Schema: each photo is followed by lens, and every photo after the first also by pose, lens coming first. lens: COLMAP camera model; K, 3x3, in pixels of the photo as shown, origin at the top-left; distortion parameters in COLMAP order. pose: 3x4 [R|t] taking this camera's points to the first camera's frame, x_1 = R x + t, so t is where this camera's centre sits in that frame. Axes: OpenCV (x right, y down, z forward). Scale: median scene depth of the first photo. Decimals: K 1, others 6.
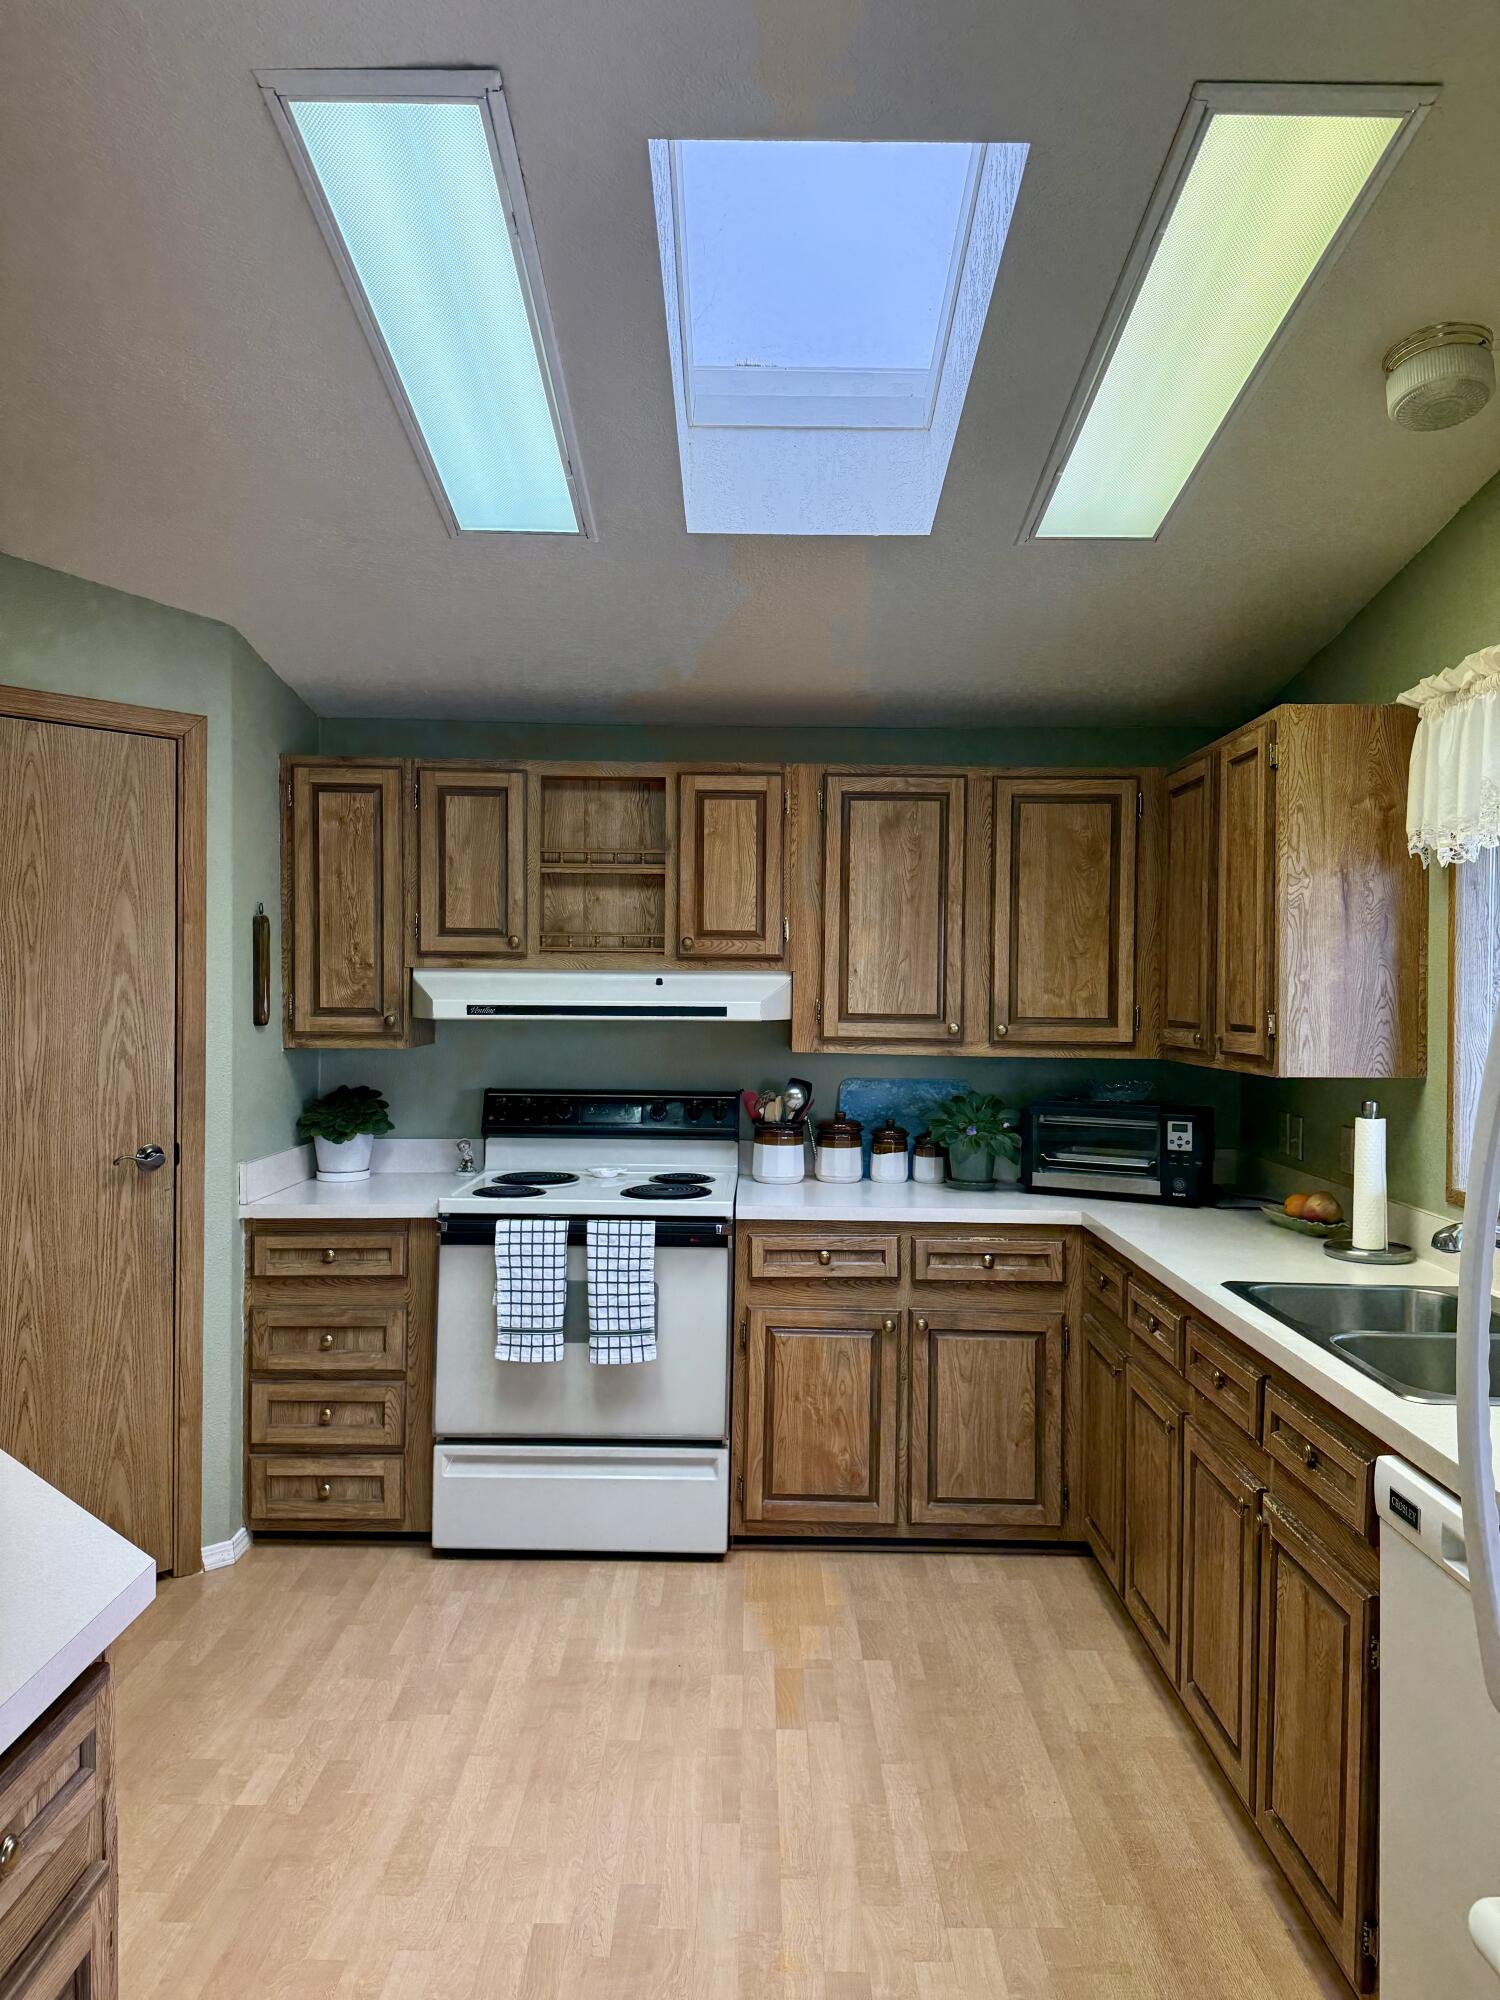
lens RADIAL K [[1377.1, 0, 750.0], [0, 1377.1, 1000.0], [0, 0, 1]] dist [0.132038, -0.260684]
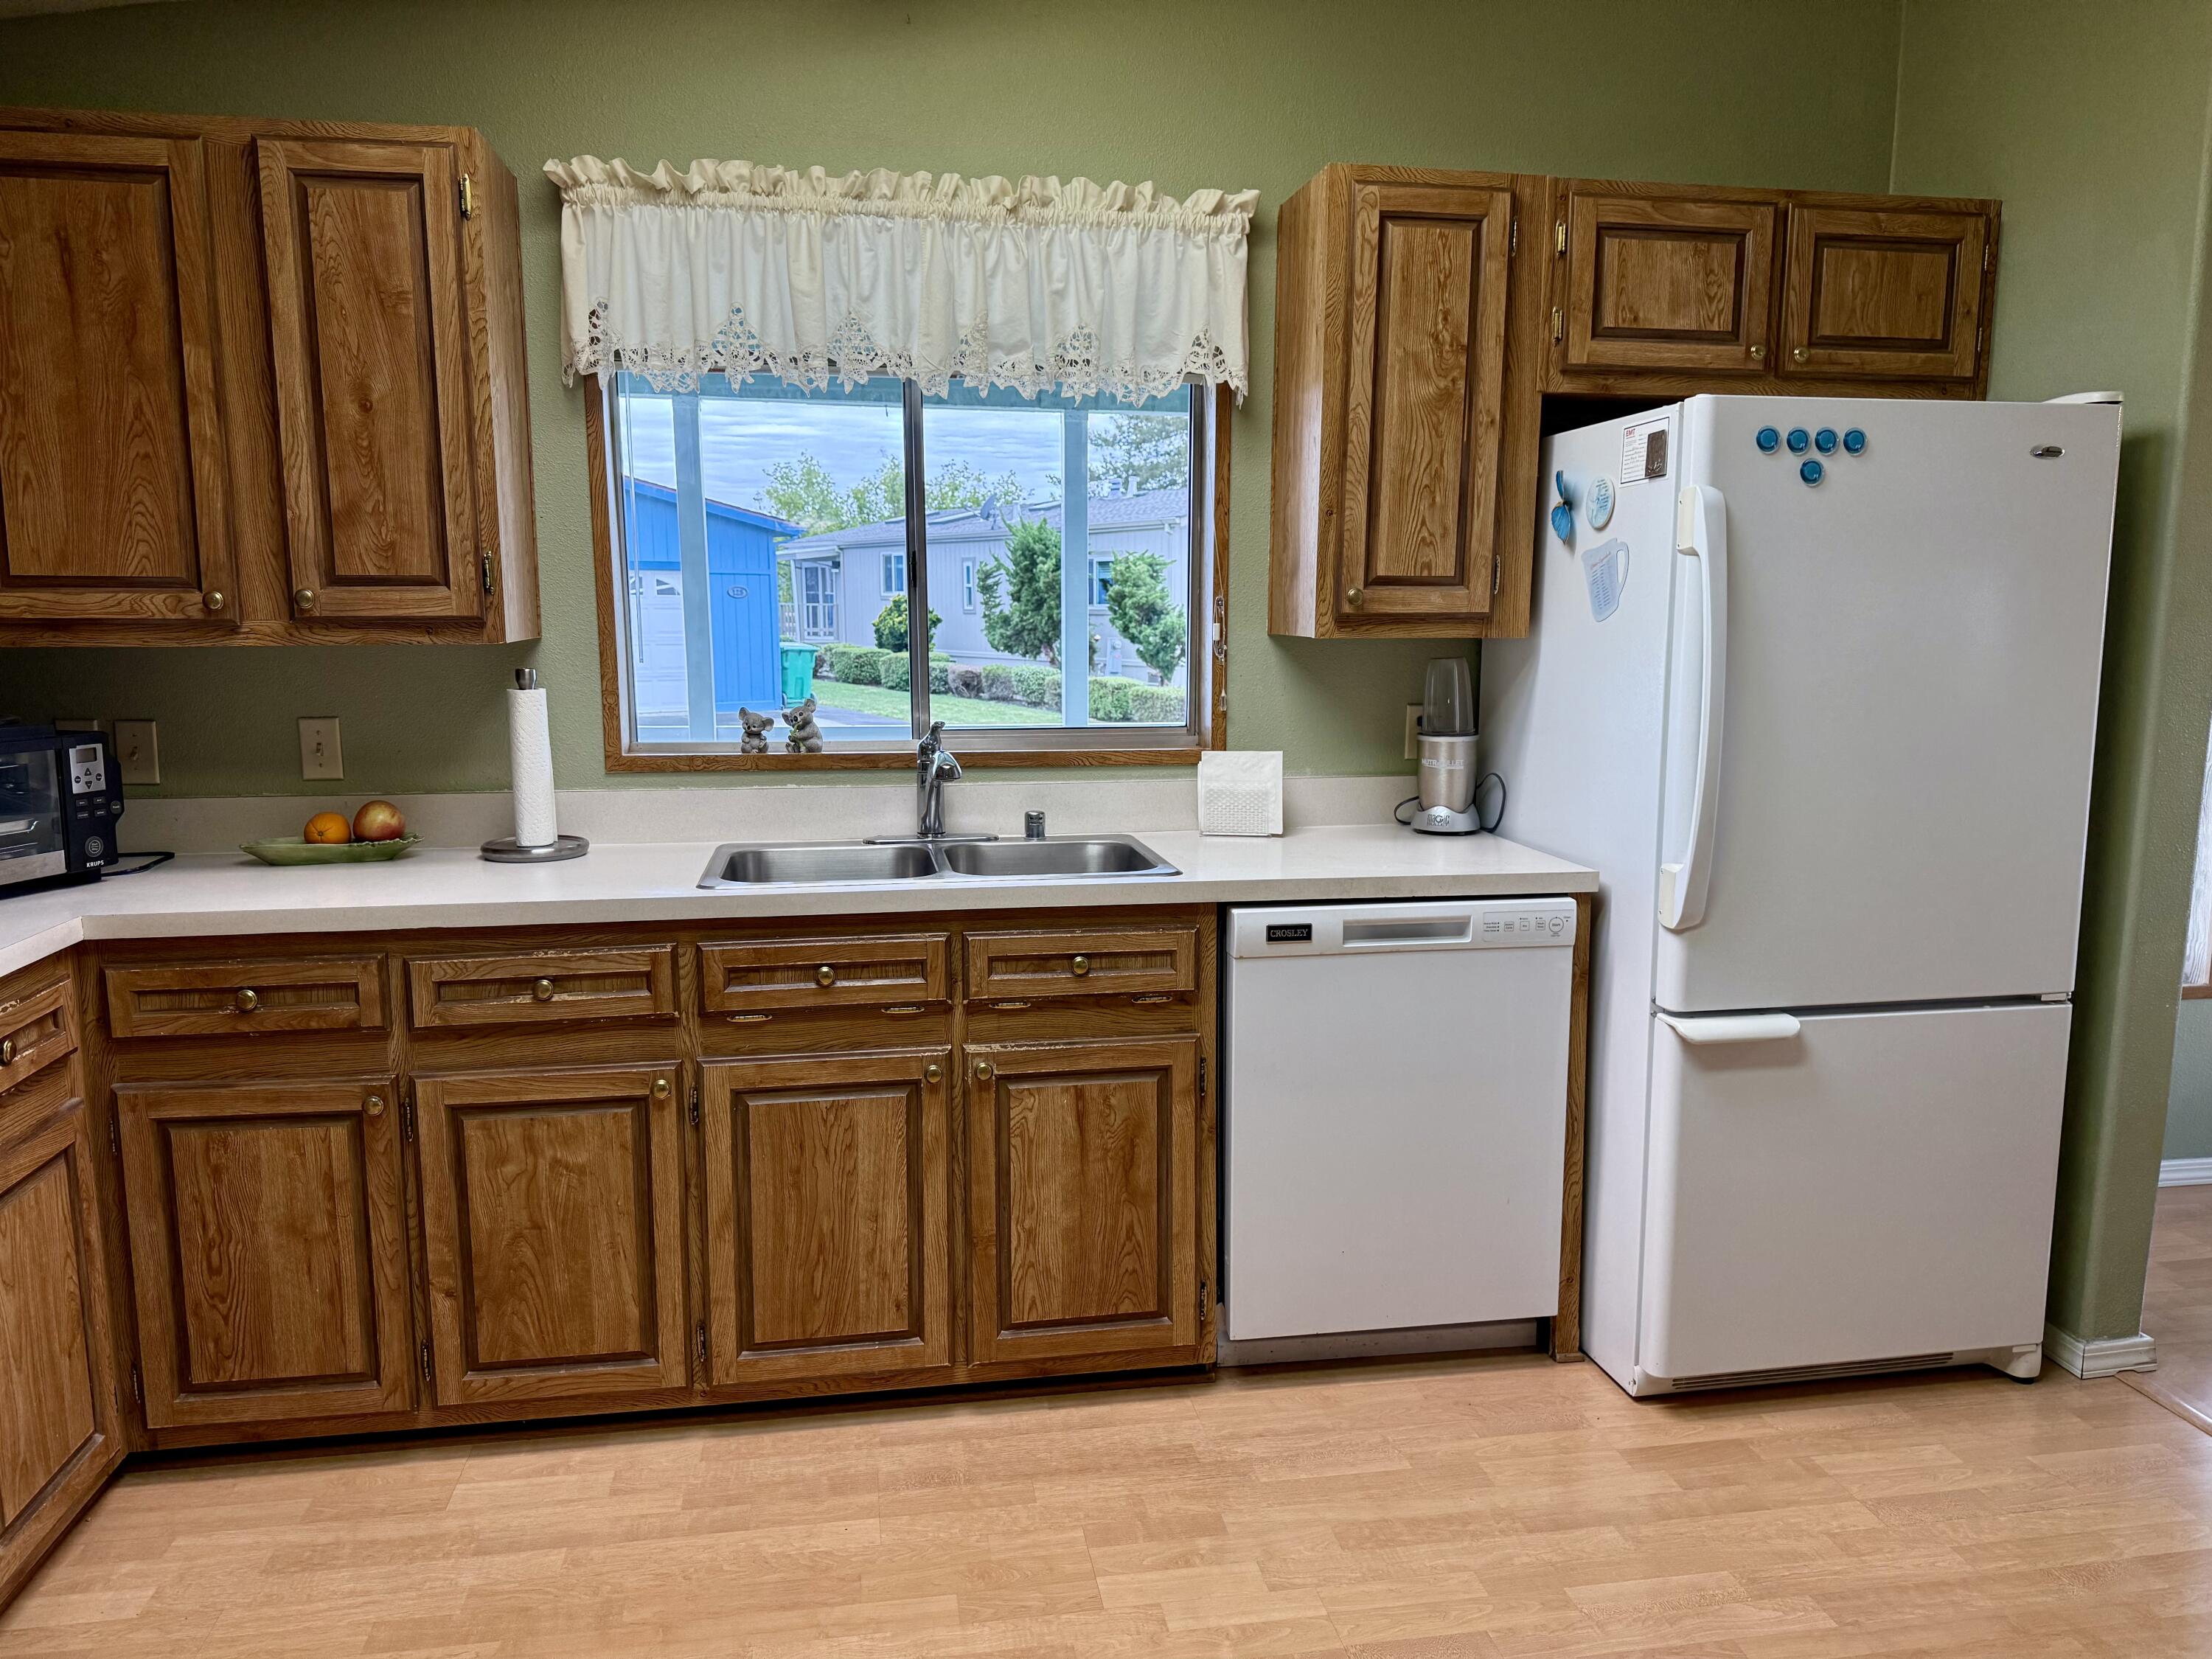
lens RADIAL K [[1523.0, 0, 1106.0], [0, 1523.0, 829.5], [0, 0, 1]] dist [0.132038, -0.260684]
pose [[-0.187455, -0.152104, 0.970425, -0.477922], [0.006700, 0.987717, 0.156108, 0.025139], [-0.982250, 0.035765, -0.184133, 0.767229]]
